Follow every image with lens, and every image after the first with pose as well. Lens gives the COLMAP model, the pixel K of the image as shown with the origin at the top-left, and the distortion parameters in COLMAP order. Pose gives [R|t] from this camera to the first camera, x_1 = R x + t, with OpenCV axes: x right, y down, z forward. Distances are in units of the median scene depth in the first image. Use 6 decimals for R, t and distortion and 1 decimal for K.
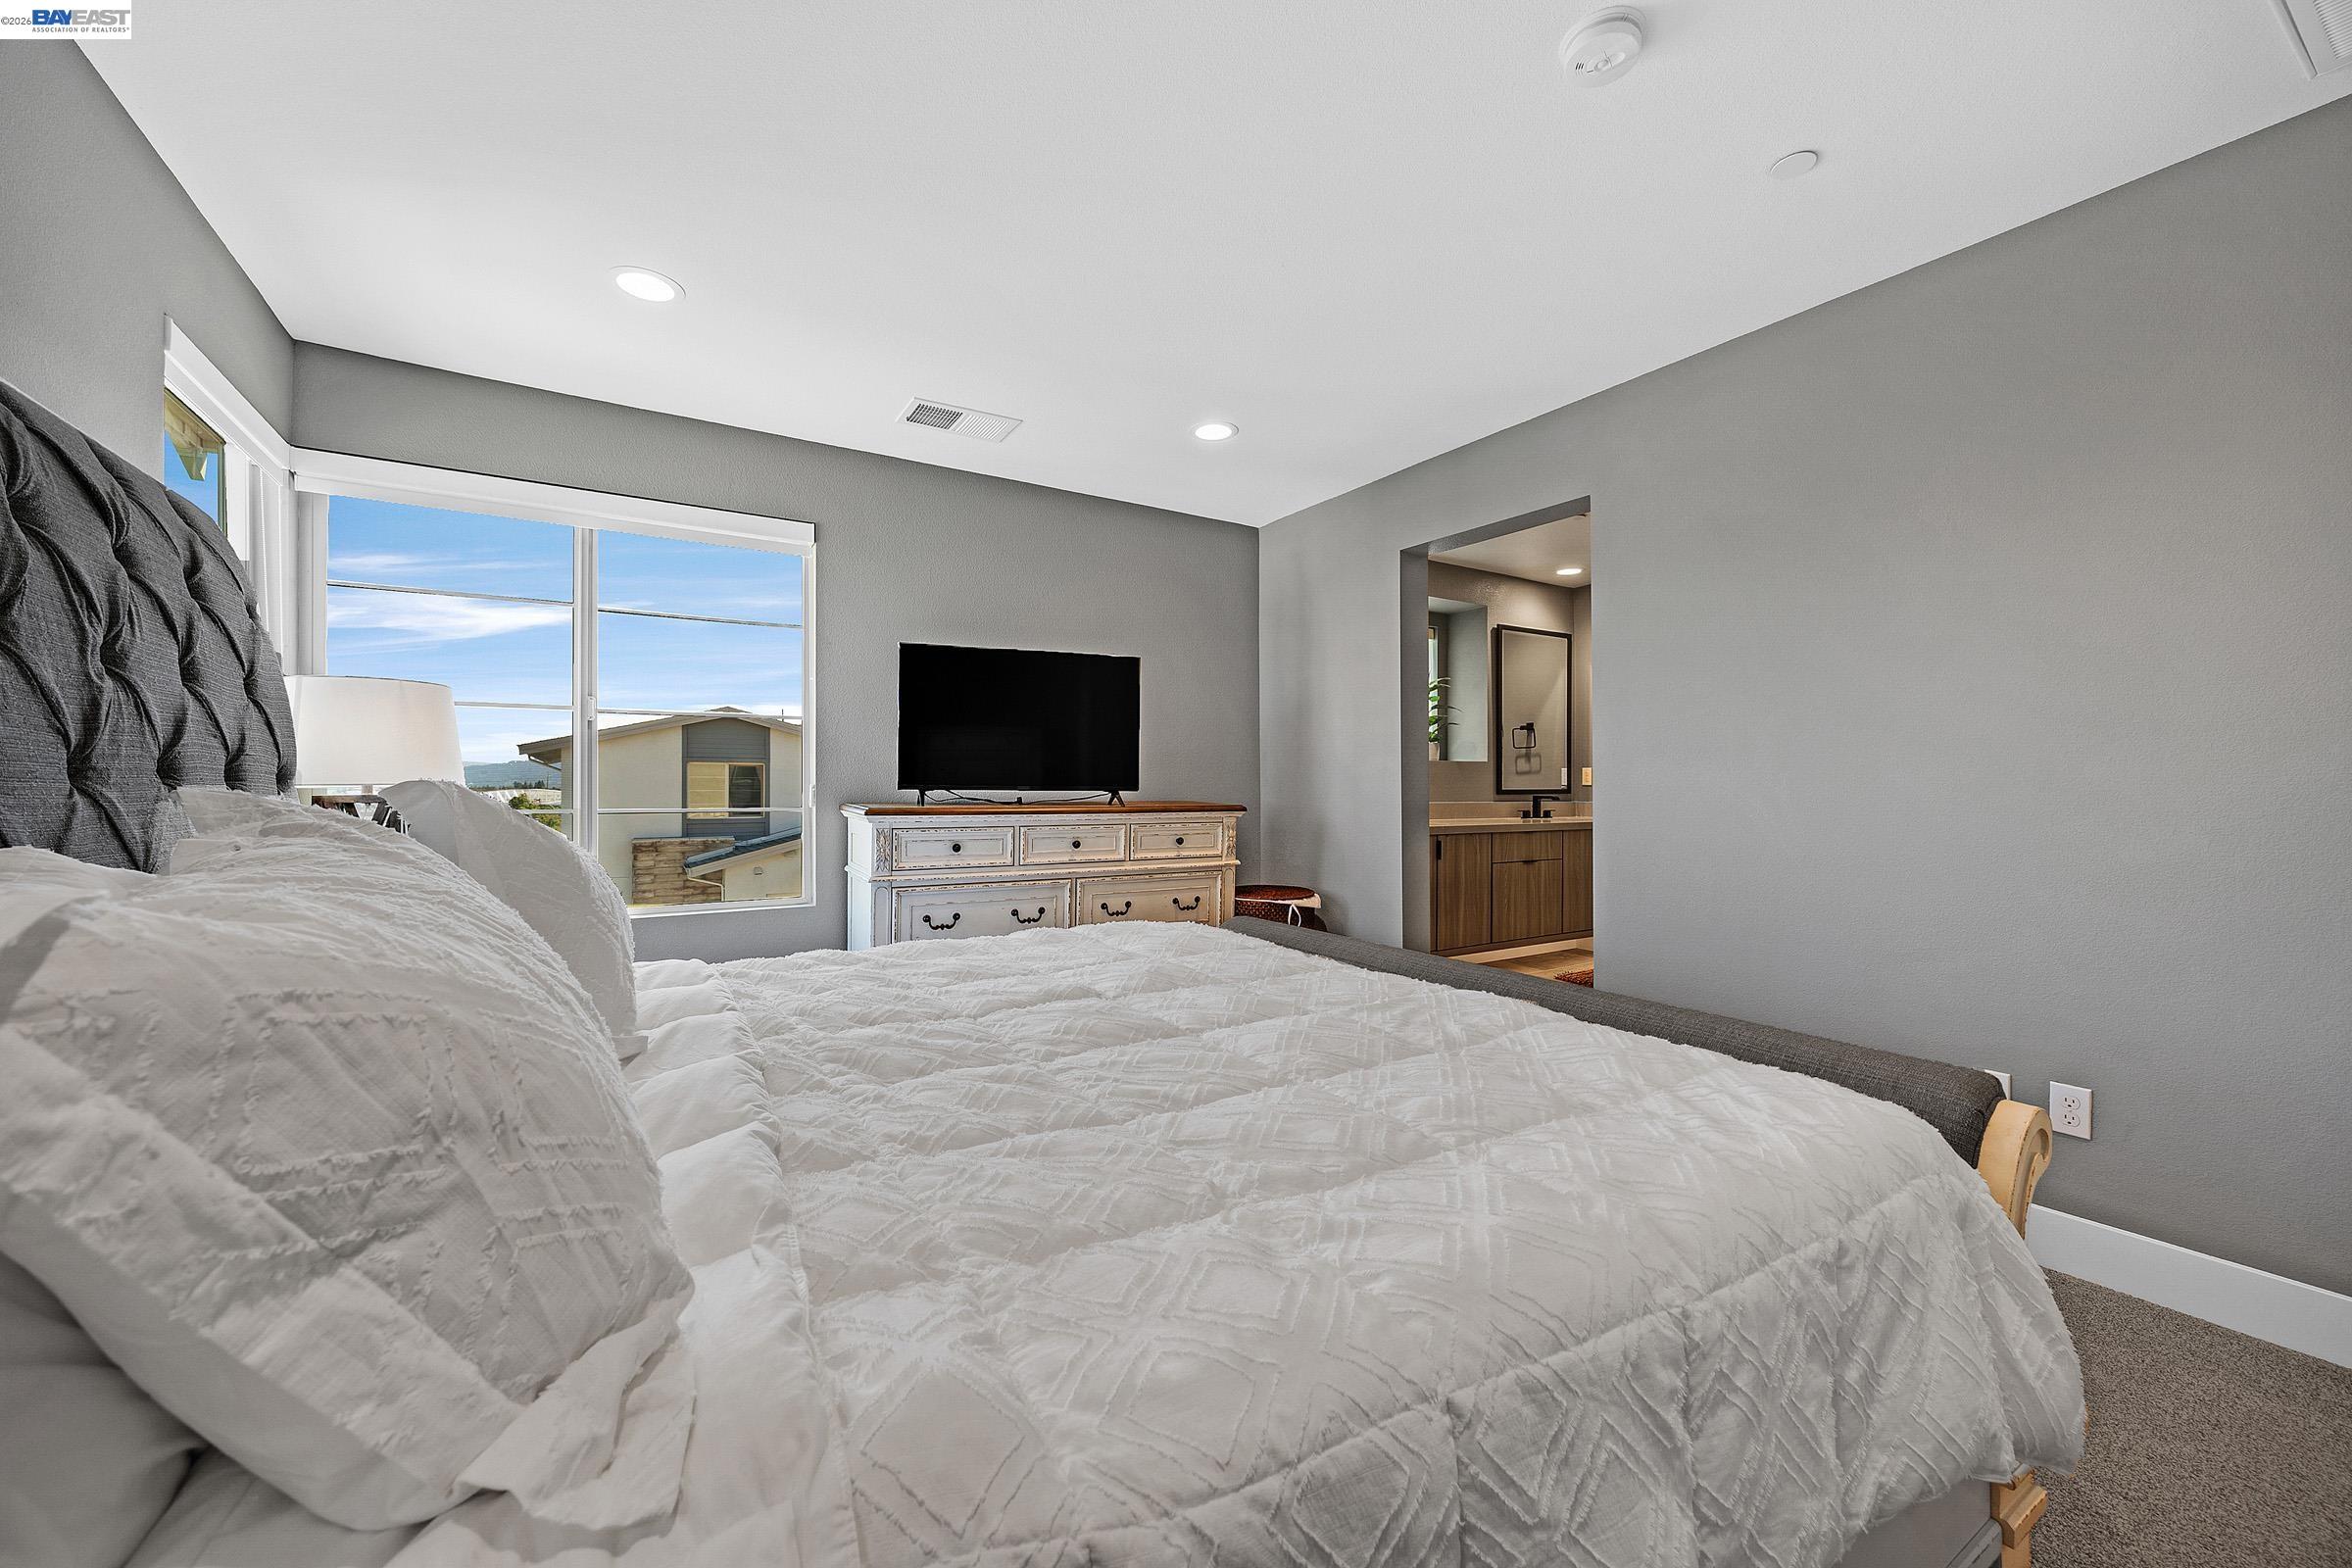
lens RADIAL K [[903.6, 0, 1176.2], [0, 903.6, 784.9], [0, 0, 1]] dist [-0.002690, 0.000210]
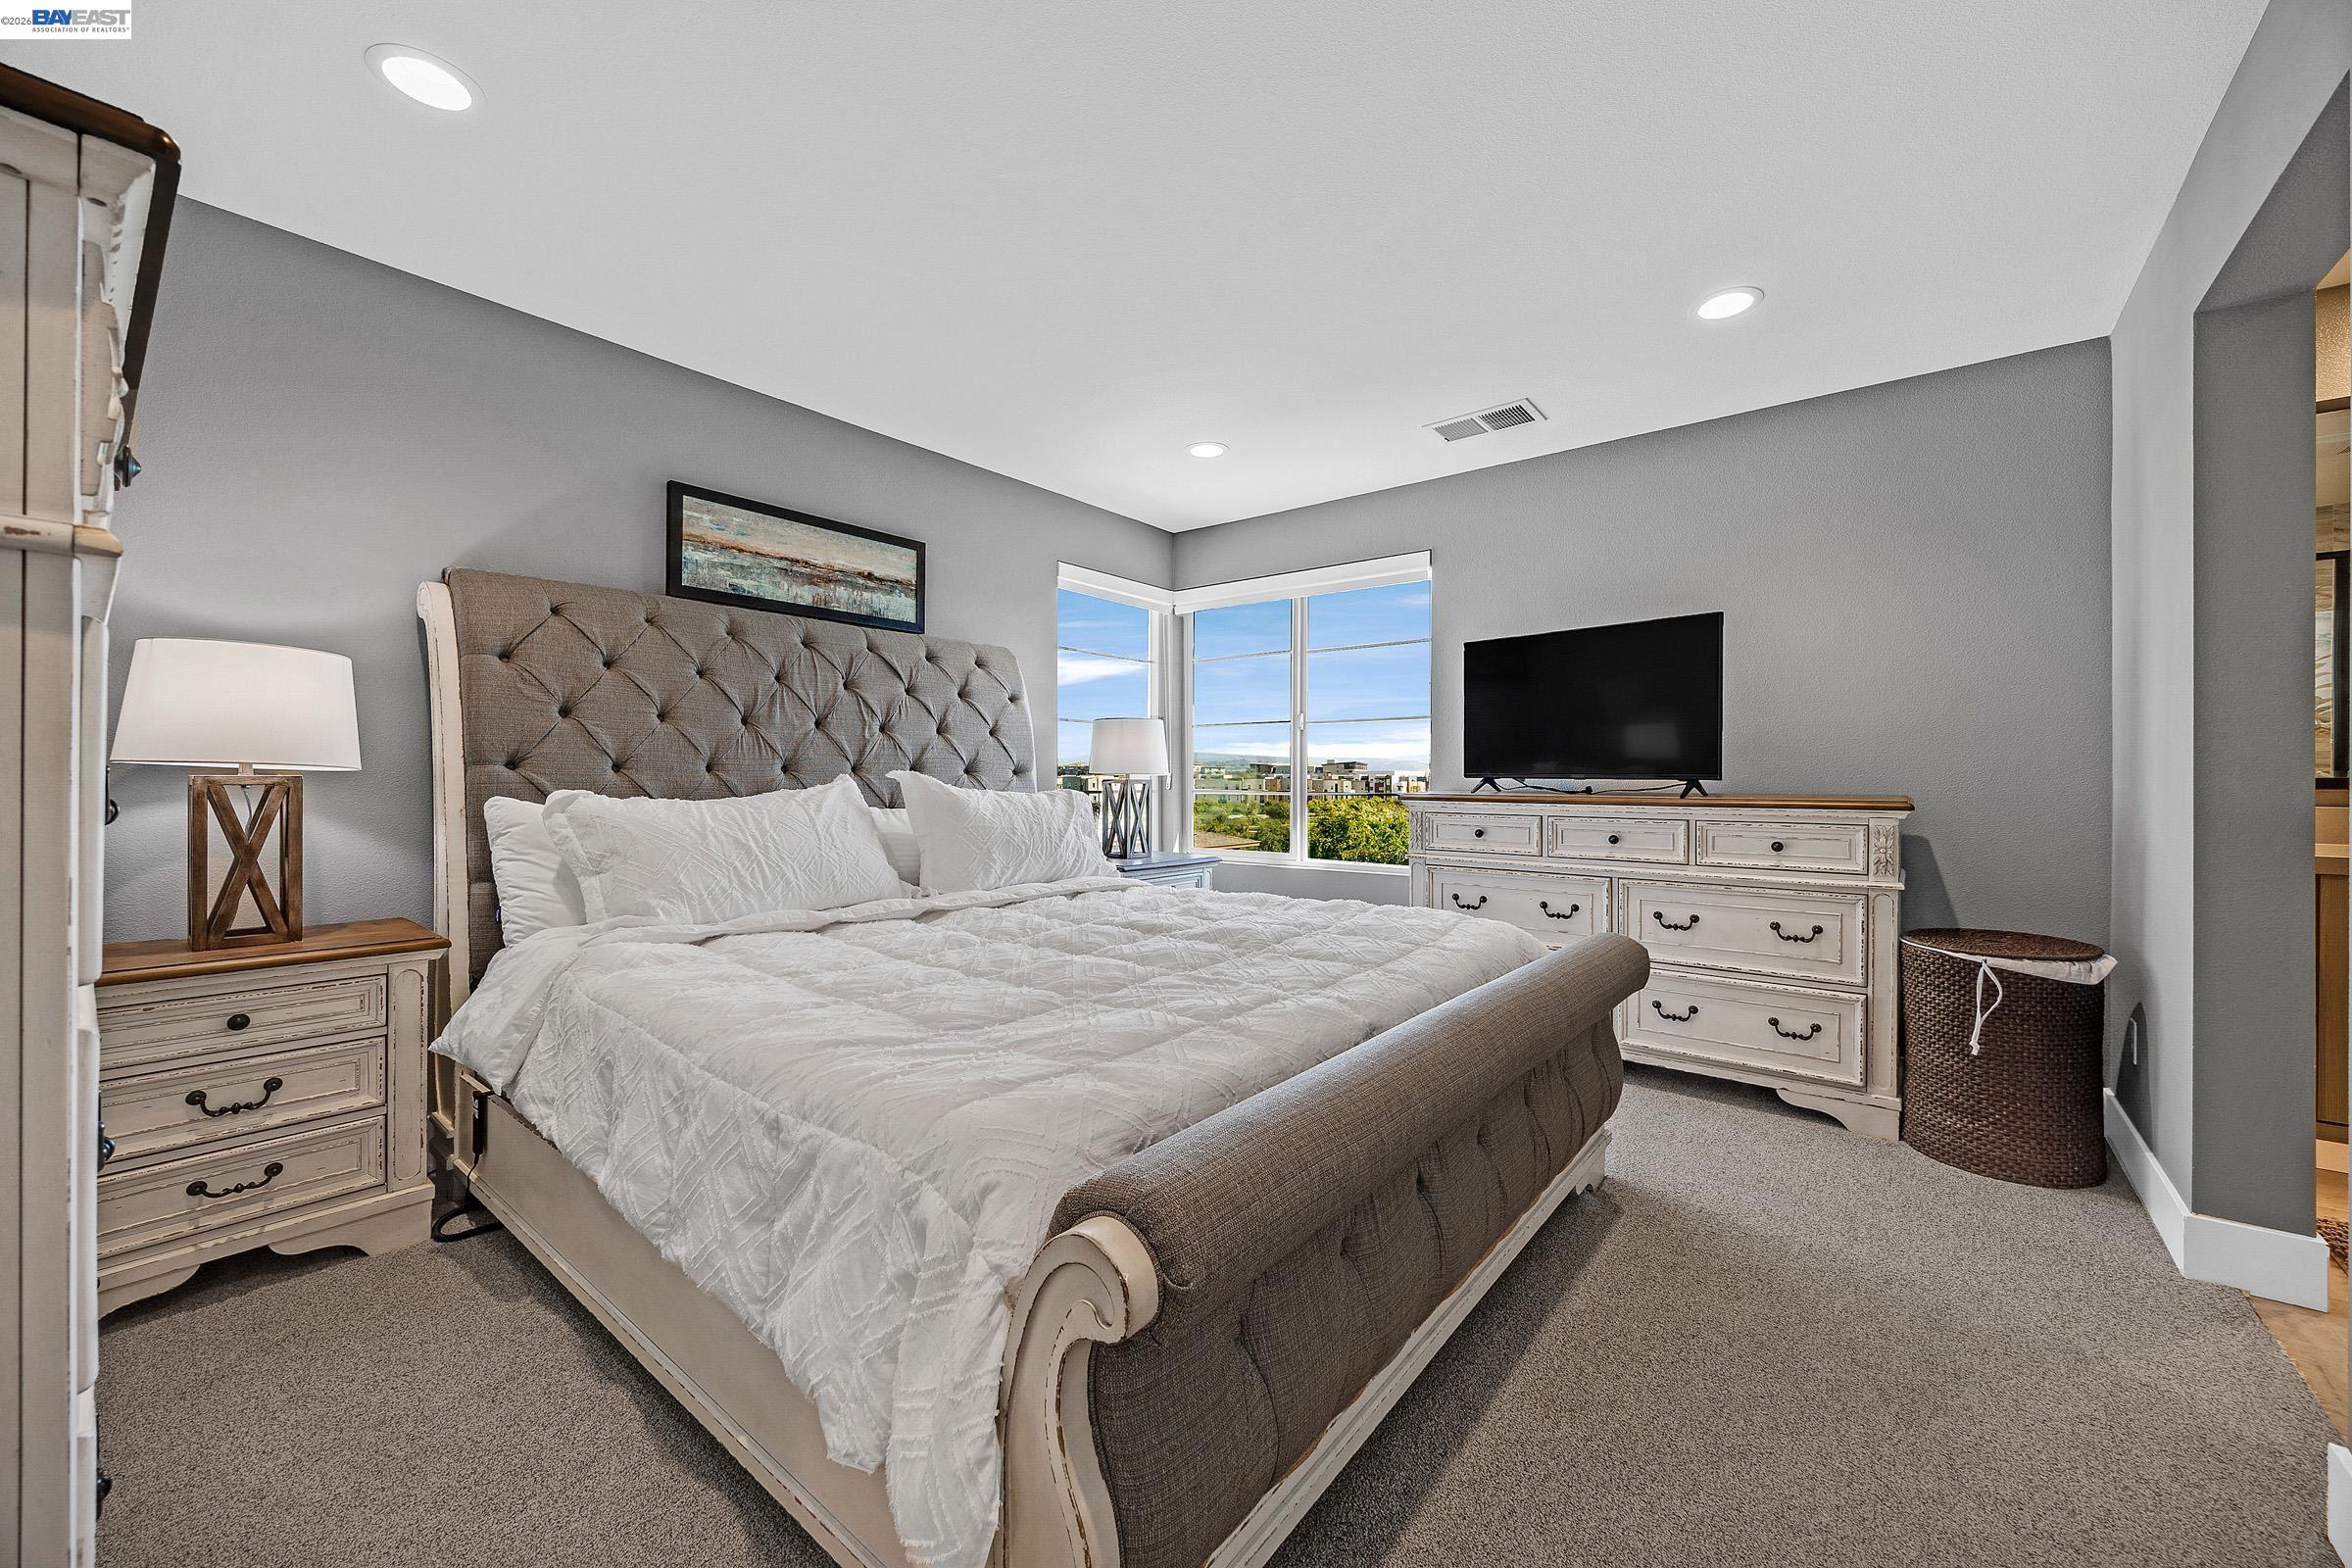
lens RADIAL K [[903.6, 0, 1174.0], [0, 903.6, 781.6], [0, 0, 1]] dist [-0.002690, 0.000210]
pose [[0.324514, 0.004778, -0.945869, 0.614719], [0.002155, 0.999981, 0.005791, 0.002898], [0.945878, -0.003917, 0.324498, 0.316209]]
